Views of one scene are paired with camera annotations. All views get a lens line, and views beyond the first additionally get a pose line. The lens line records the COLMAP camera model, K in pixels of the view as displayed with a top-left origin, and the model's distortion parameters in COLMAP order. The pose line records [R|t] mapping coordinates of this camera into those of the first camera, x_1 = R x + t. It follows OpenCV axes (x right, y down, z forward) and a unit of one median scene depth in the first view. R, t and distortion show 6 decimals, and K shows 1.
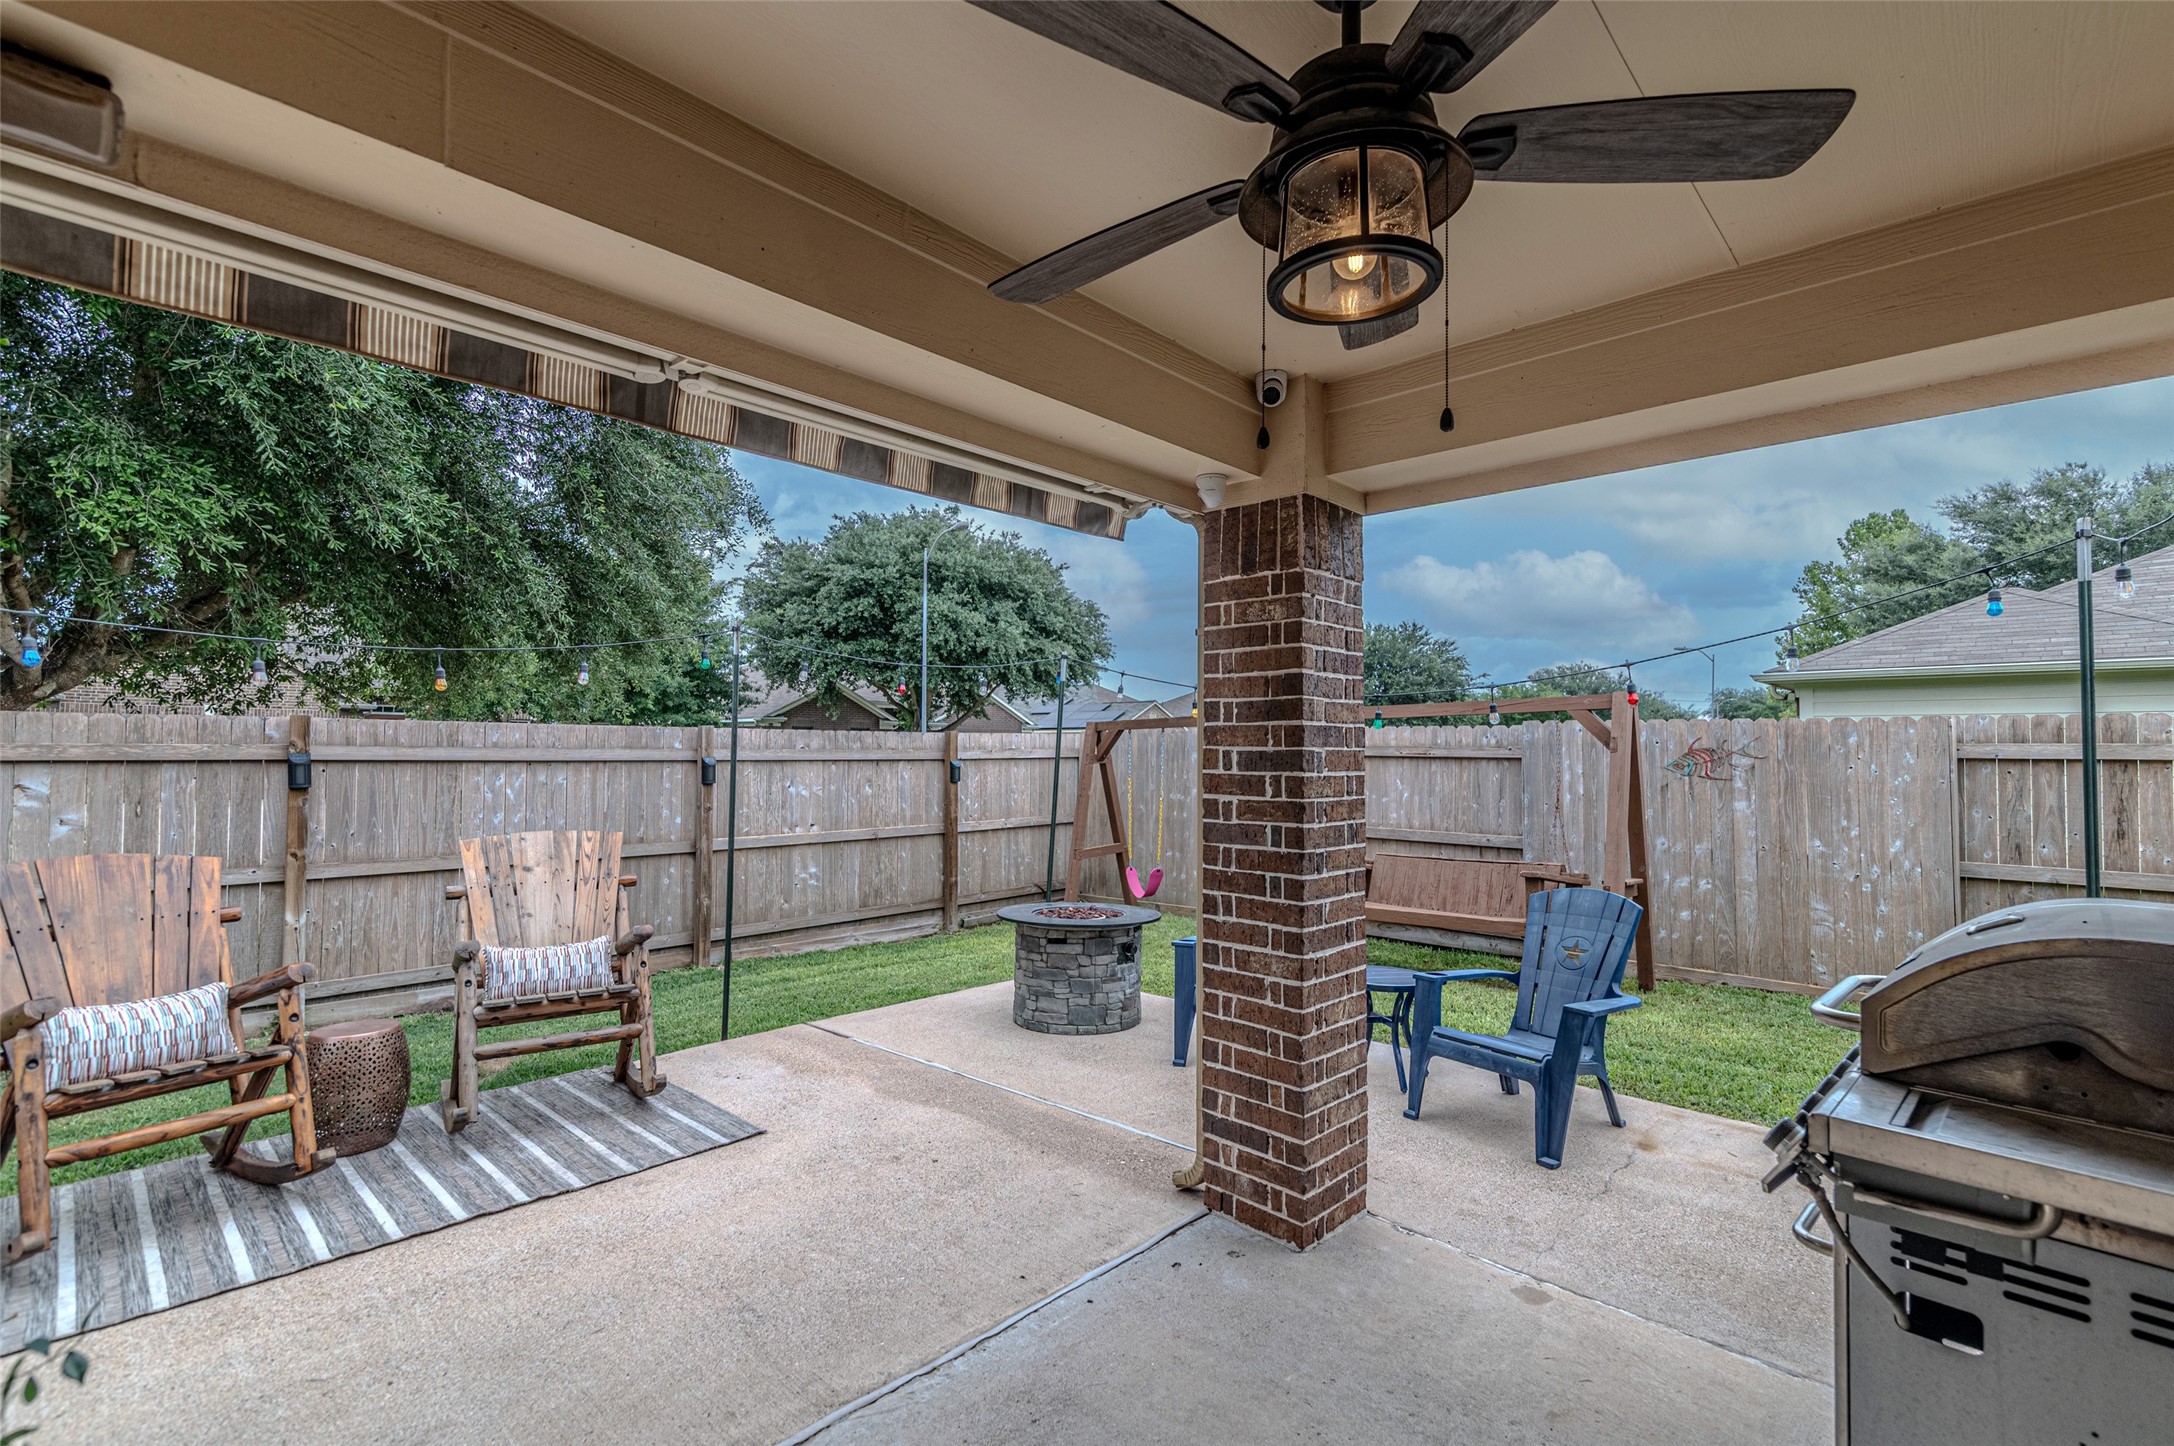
lens RADIAL K [[1020.2, 0, 1089.0], [0, 1020.2, 733.5], [0, 0, 1]] dist [0.014598, -0.000766]
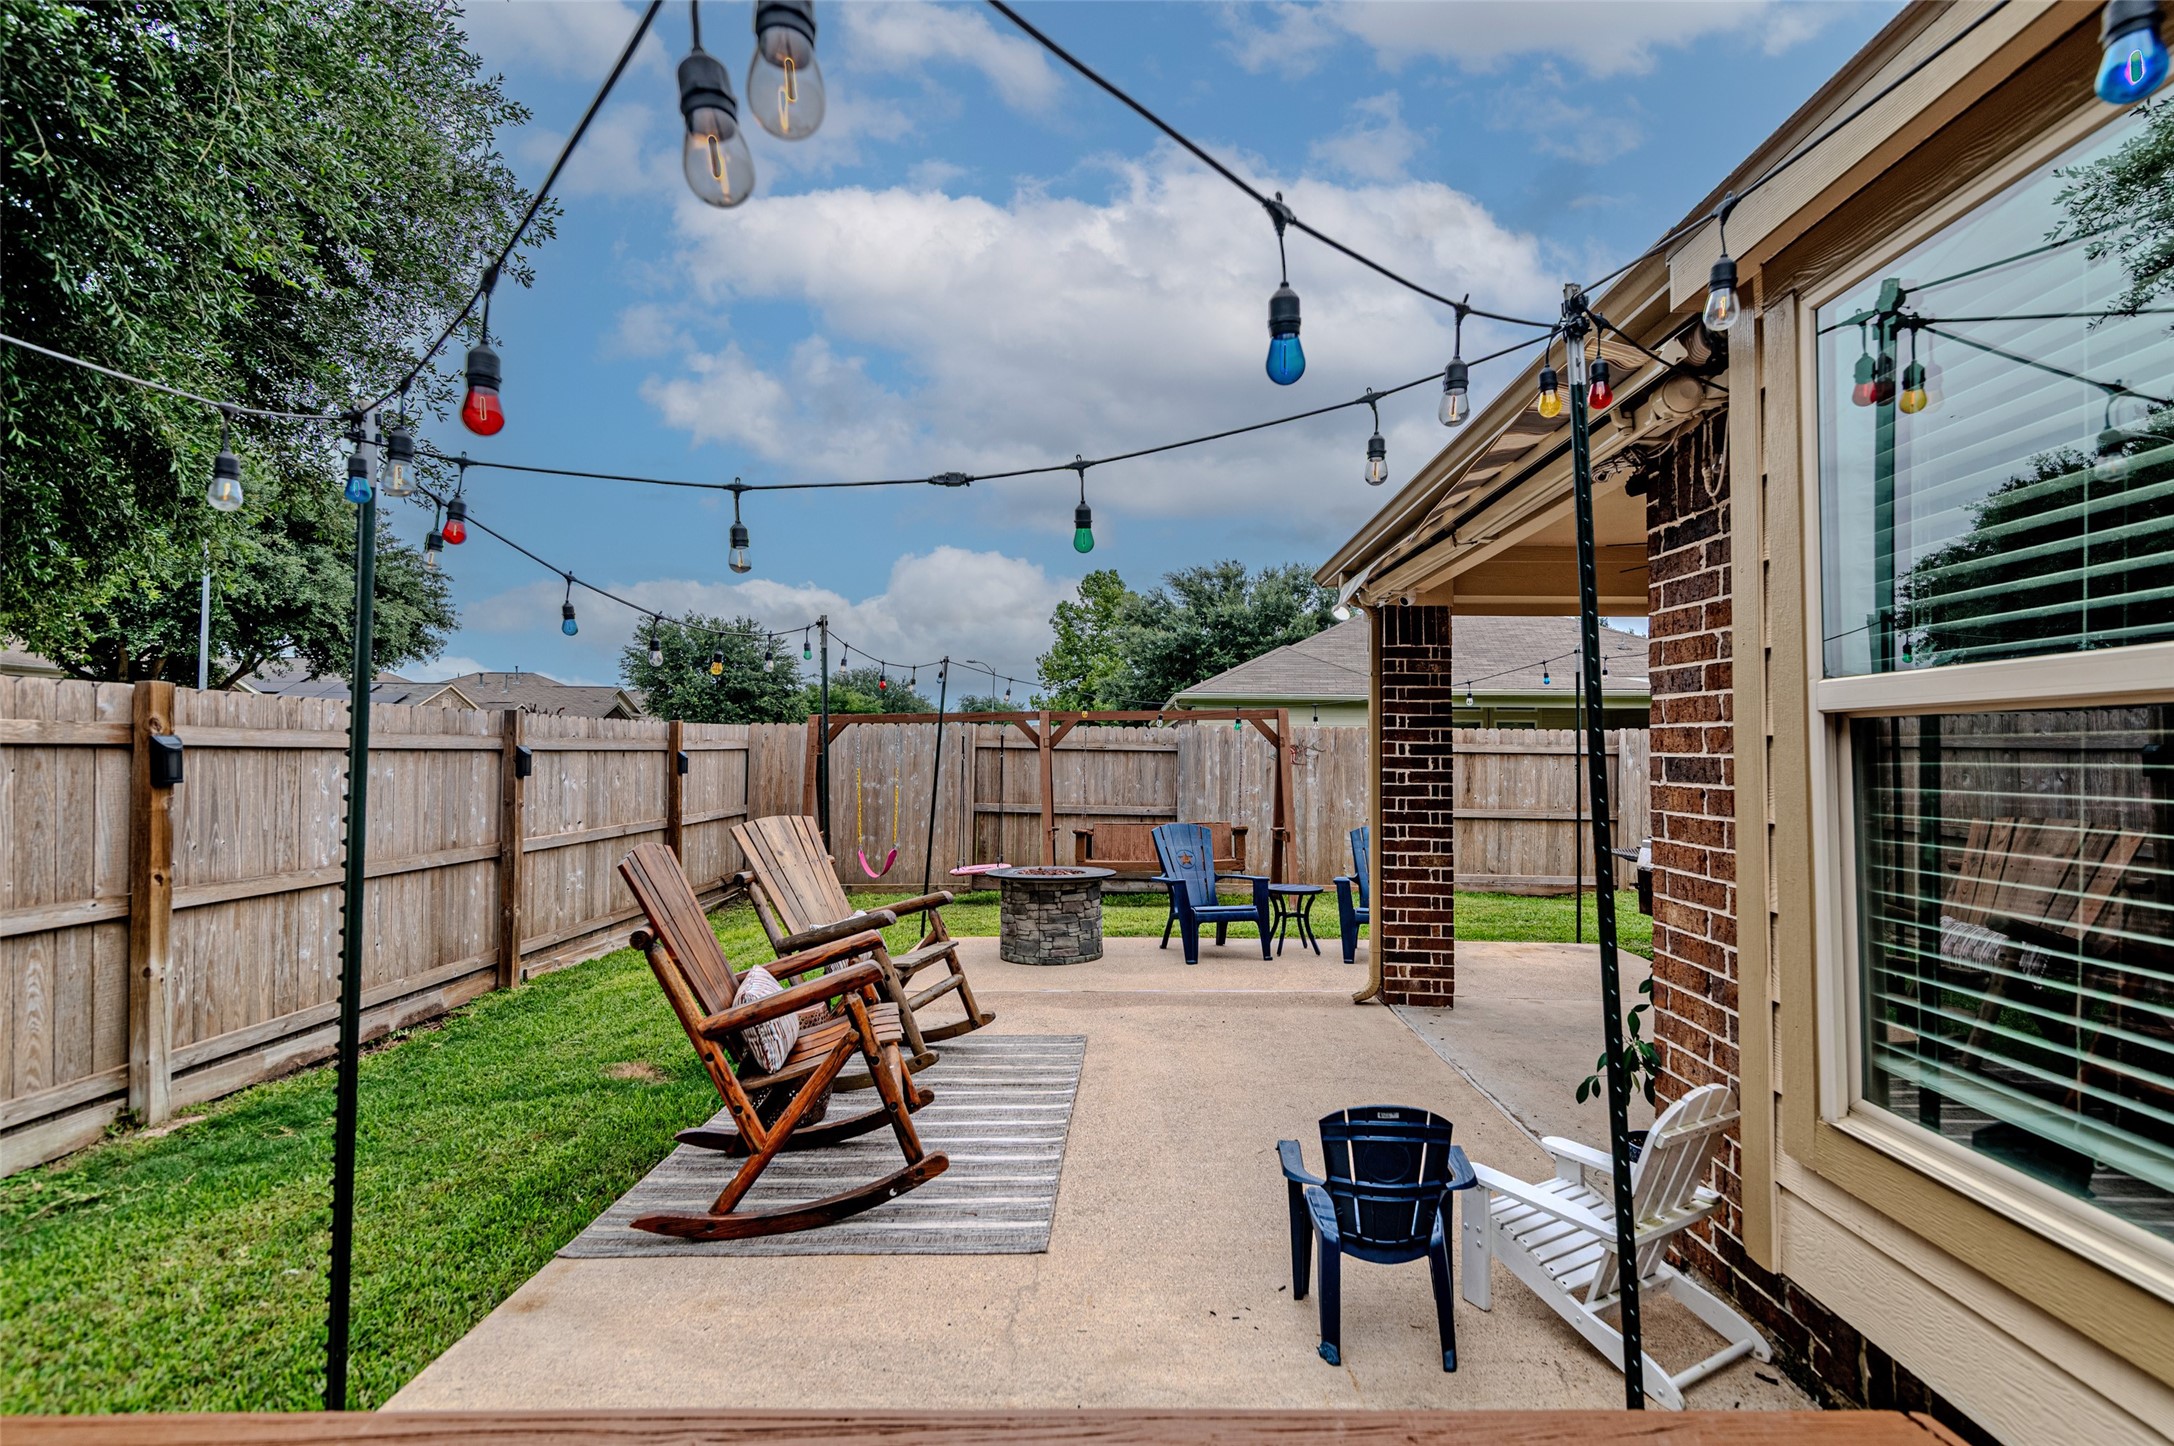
lens RADIAL K [[1020.2, 0, 1132.2], [0, 1020.2, 744.2], [0, 0, 1]] dist [0.014598, -0.000766]
pose [[0.731747, 0.008754, 0.681520, -0.716935], [-0.018816, 0.999796, 0.007360, 0.006916], [-0.681317, -0.018210, 0.731762, 0.014661]]
